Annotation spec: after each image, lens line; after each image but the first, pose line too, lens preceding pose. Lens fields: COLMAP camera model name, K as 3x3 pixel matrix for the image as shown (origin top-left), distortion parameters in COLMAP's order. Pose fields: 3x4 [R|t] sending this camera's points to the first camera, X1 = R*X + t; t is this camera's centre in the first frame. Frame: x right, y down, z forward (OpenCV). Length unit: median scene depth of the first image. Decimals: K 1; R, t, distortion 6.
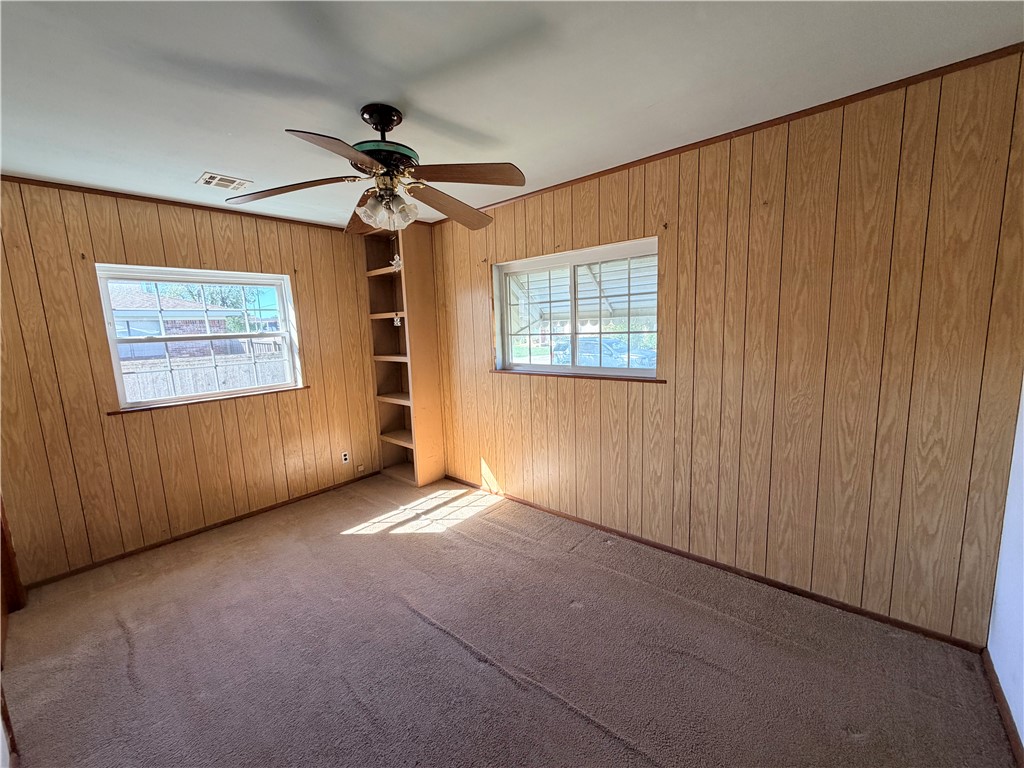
lens RADIAL K [[408.7, 0, 511.0], [0, 408.7, 384.4], [0, 0, 1]] dist [-0.000533, -0.000293]
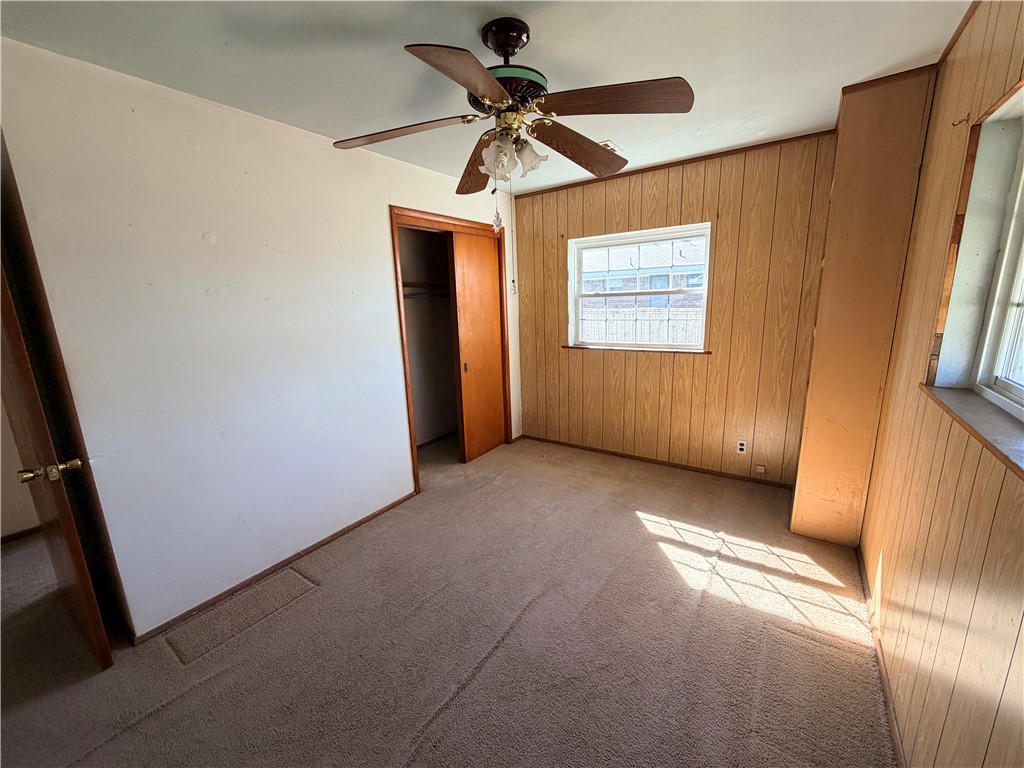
lens RADIAL K [[408.7, 0, 511.9], [0, 408.7, 387.0], [0, 0, 1]] dist [-0.000533, -0.000293]
pose [[0.100747, 0.248024, -0.963501, 0.350112], [-0.105693, 0.965616, 0.237517, -0.093784], [0.989282, 0.077906, 0.123498, 0.524967]]
